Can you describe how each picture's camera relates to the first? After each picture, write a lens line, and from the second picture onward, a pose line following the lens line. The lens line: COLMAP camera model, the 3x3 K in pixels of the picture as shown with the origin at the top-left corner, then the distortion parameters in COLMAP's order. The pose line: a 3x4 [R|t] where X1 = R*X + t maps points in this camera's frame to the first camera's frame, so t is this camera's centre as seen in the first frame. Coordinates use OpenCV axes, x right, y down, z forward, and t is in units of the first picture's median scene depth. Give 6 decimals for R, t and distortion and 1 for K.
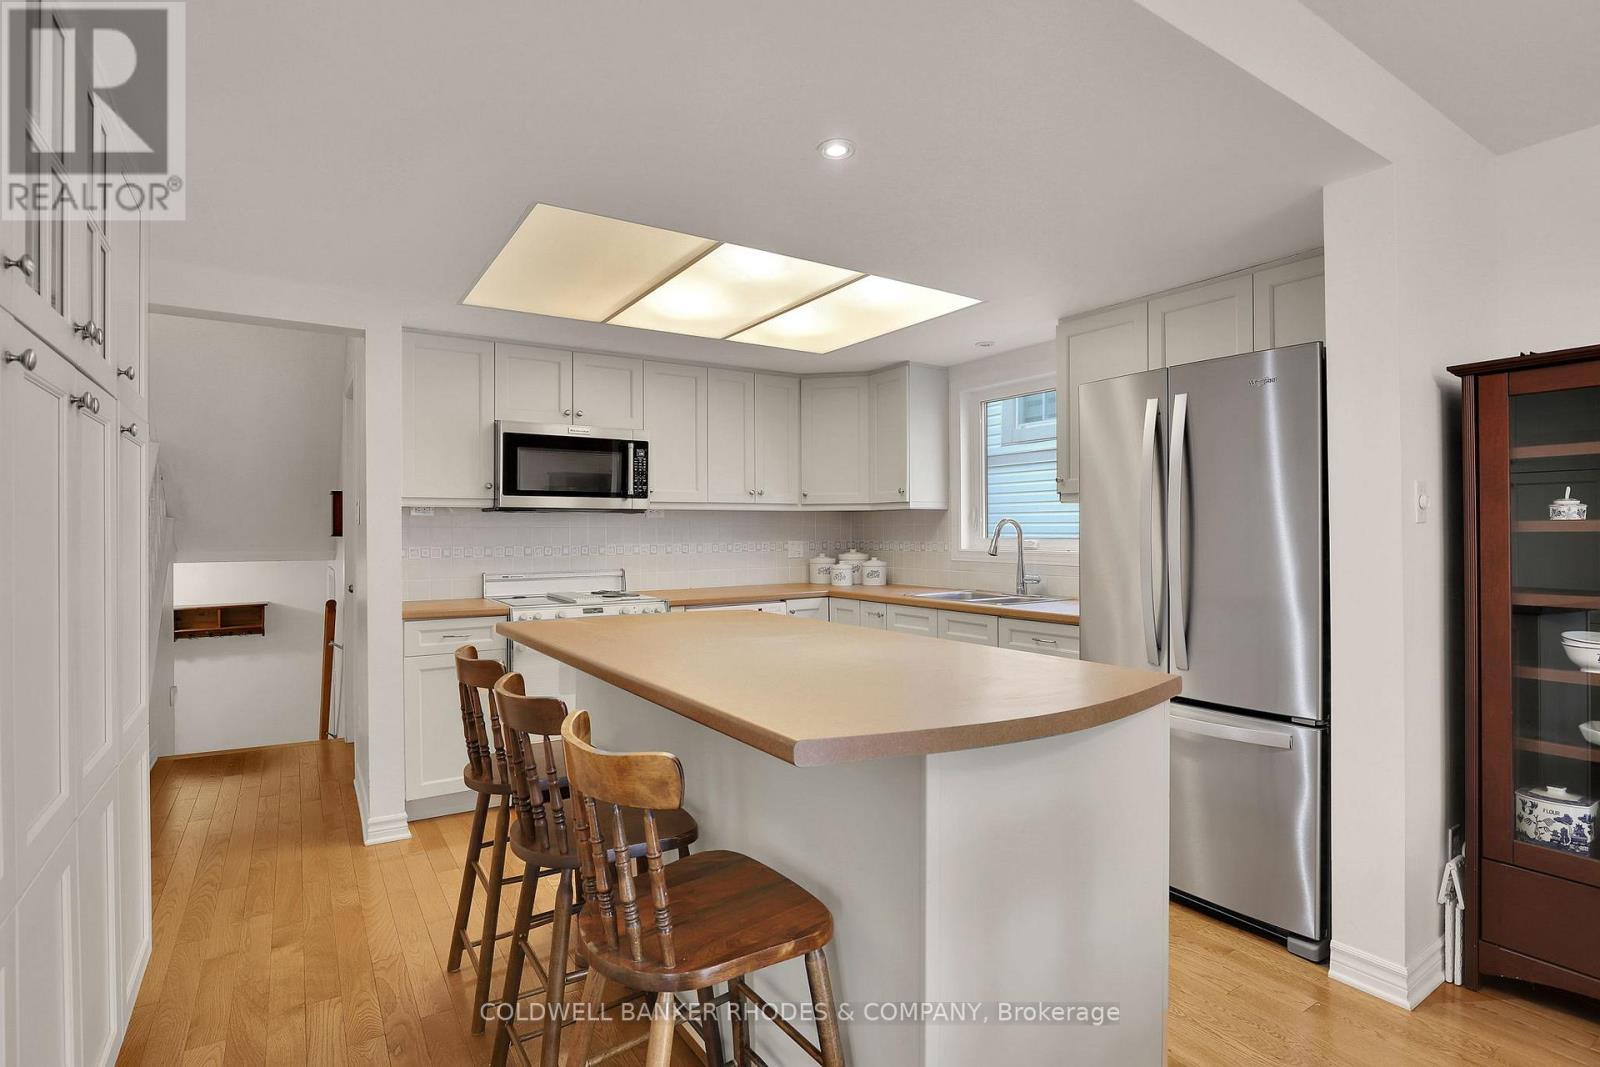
lens RADIAL K [[767.1, 0, 809.7], [0, 767.1, 528.2], [0, 0, 1]] dist [-0.023252, 0.000976]
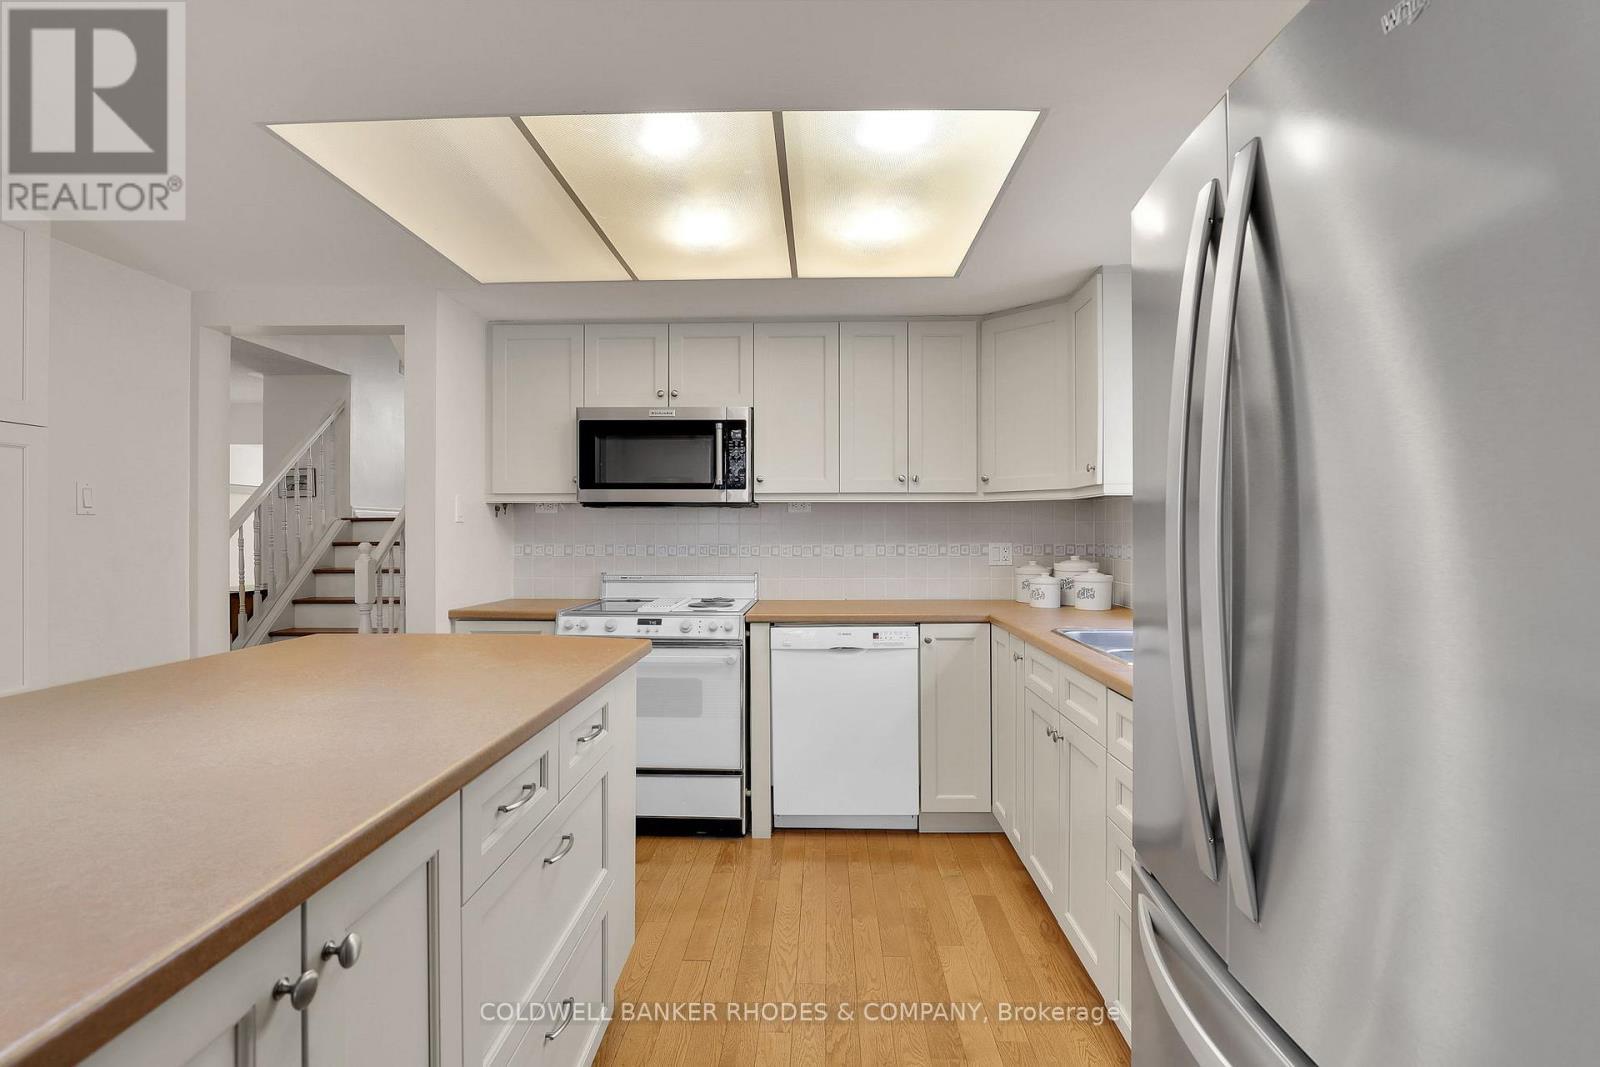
lens RADIAL K [[767.1, 0, 807.8], [0, 767.1, 533.7], [0, 0, 1]] dist [-0.023252, 0.000976]
pose [[0.819944, 0.005474, -0.572418, 0.326045], [-0.000574, 0.999962, 0.008741, 0.001873], [0.572444, -0.006839, 0.819916, 0.375618]]
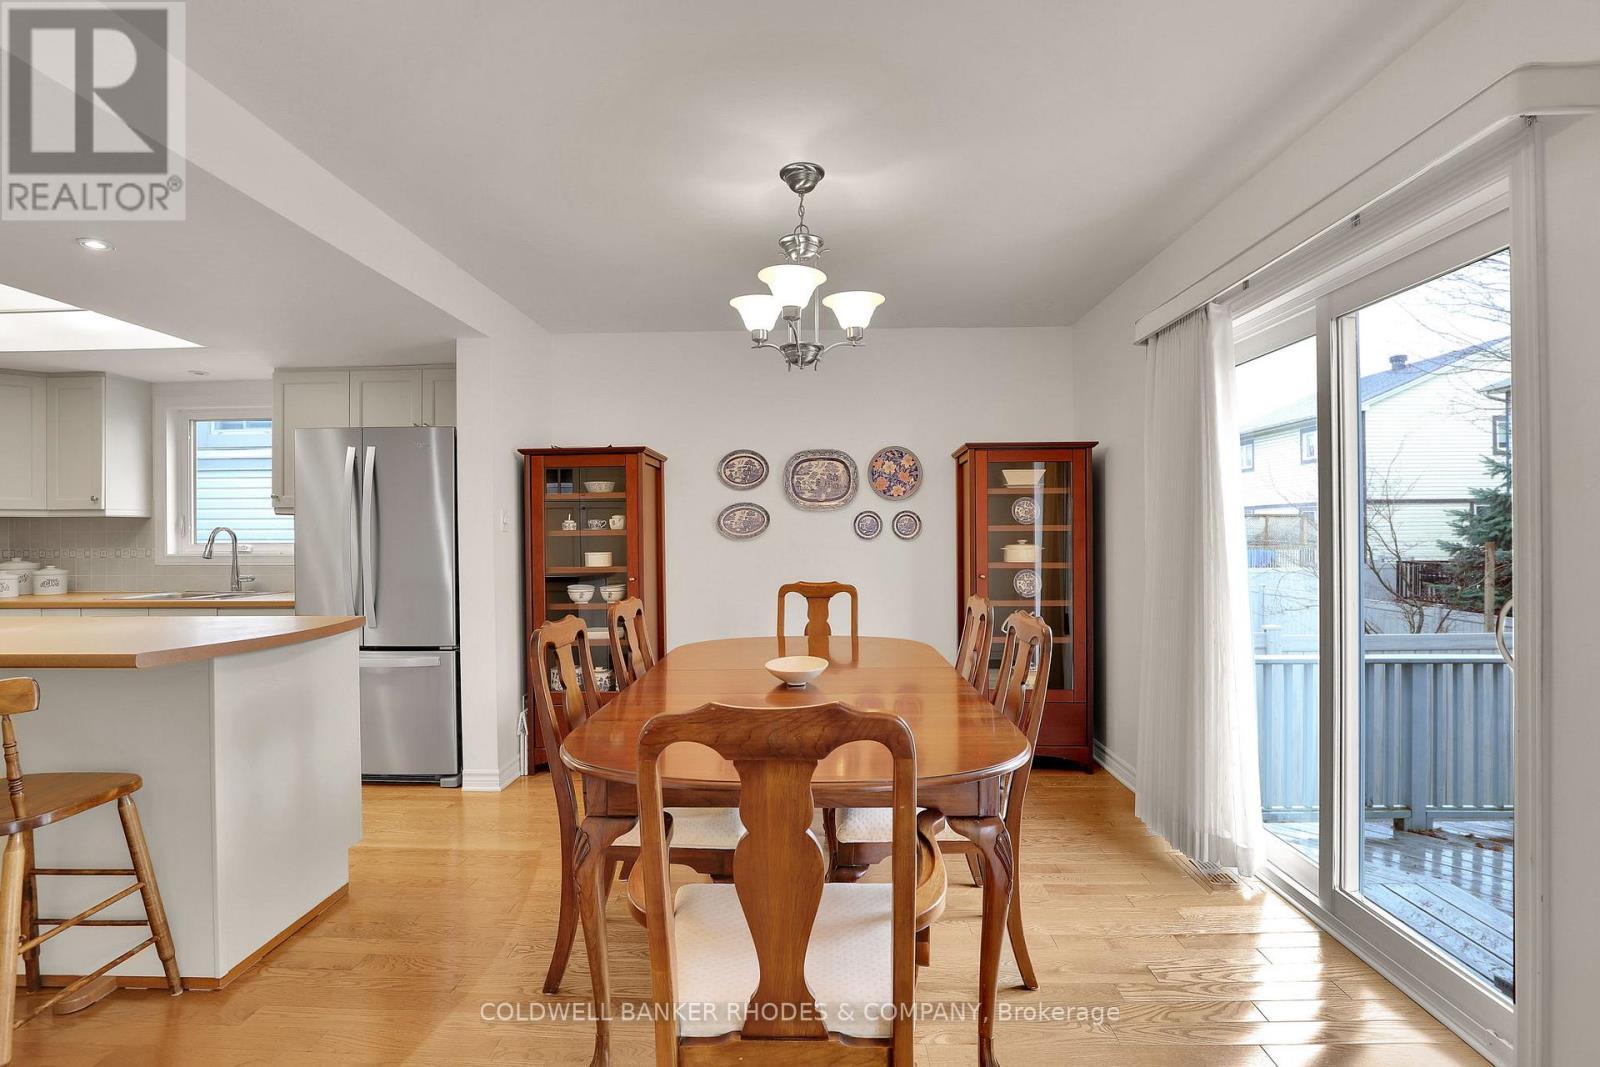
lens RADIAL K [[767.1, 0, 815.0], [0, 767.1, 534.5], [0, 0, 1]] dist [-0.023252, 0.000976]
pose [[0.575620, -0.002204, 0.817714, -0.162453], [0.001466, 0.999998, 0.001663, -0.001100], [-0.817716, 0.000241, 0.575622, -0.396162]]
